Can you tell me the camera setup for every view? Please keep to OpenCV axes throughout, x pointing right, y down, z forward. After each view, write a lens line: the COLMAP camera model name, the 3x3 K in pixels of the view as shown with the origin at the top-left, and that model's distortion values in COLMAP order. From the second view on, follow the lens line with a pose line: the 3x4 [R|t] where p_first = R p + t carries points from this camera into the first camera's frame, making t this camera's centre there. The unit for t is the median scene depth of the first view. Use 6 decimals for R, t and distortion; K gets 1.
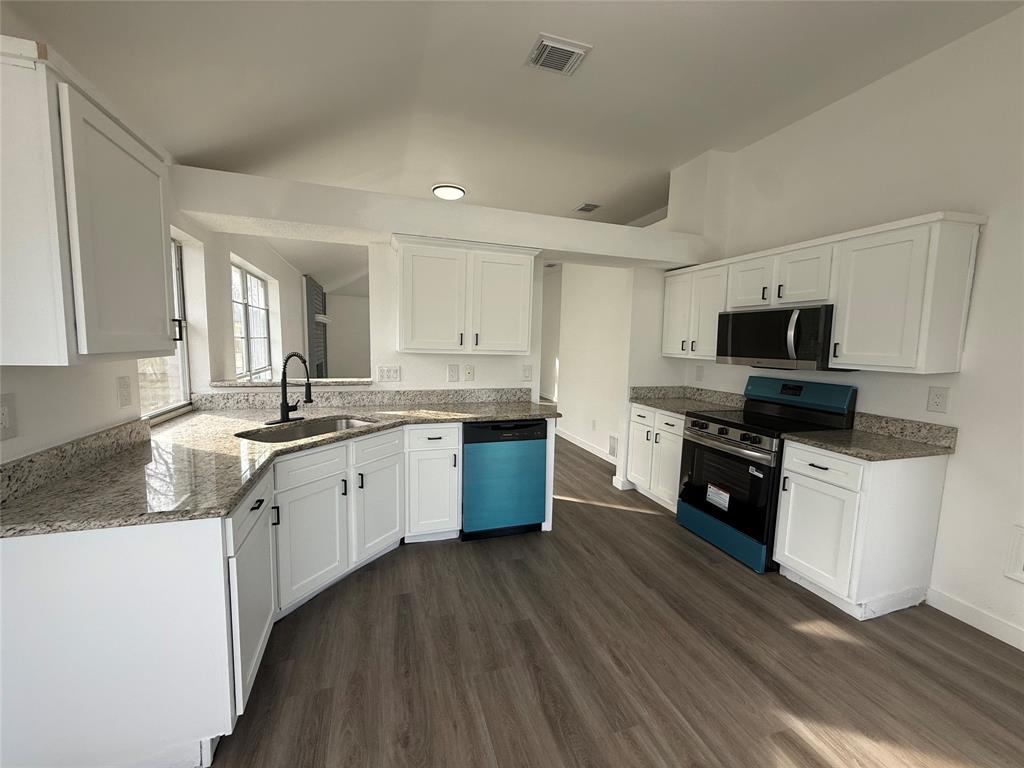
lens RADIAL K [[407.5, 0, 509.1], [0, 407.5, 384.1], [0, 0, 1]] dist [-0.000824, 0.000155]
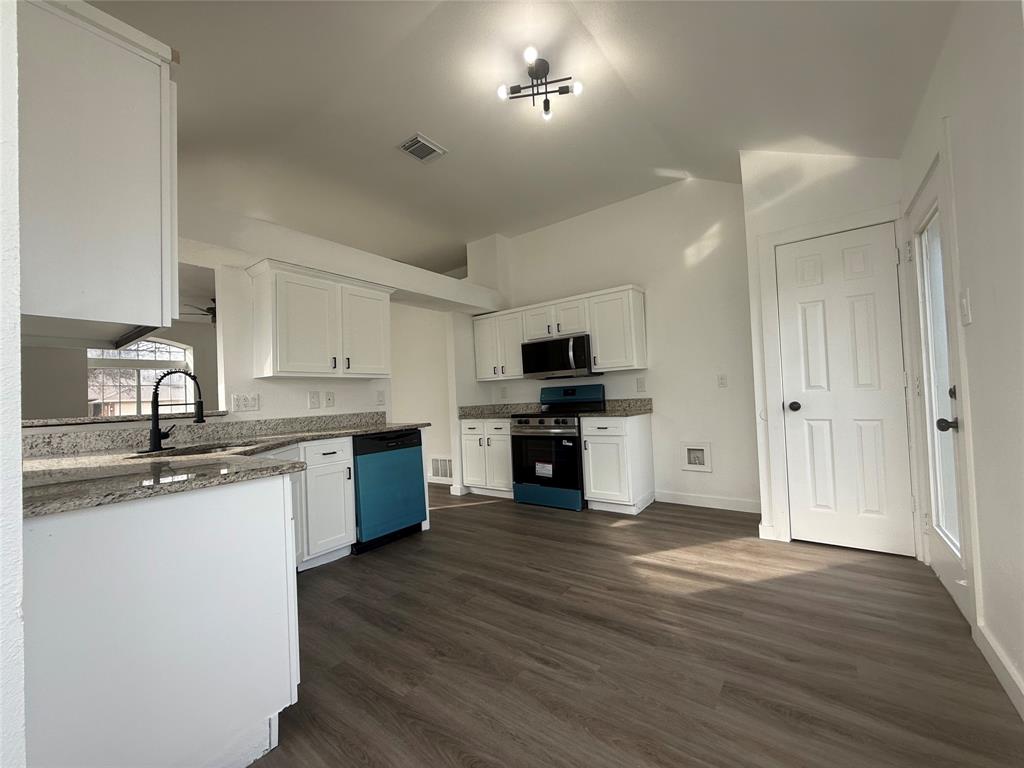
lens RADIAL K [[407.5, 0, 509.1], [0, 407.5, 384.1], [0, 0, 1]] dist [-0.000824, 0.000155]
pose [[0.816318, -0.043239, 0.575982, -0.404480], [0.127484, 0.986090, -0.106653, 0.129970], [-0.563358, 0.160491, 0.810475, -0.121951]]
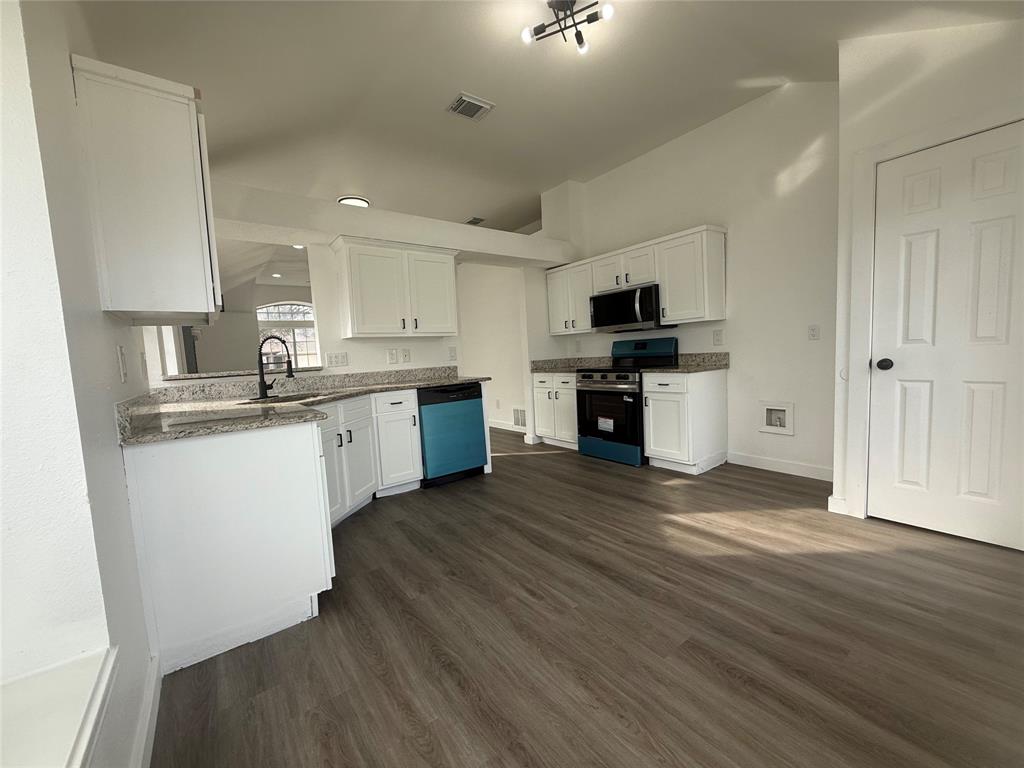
lens RADIAL K [[407.5, 0, 509.1], [0, 407.5, 384.1], [0, 0, 1]] dist [-0.000824, 0.000155]
pose [[0.944890, -0.098722, 0.312150, -0.242641], [0.110047, 0.993748, -0.018830, 0.138261], [-0.308340, 0.052143, 0.949846, -0.255644]]
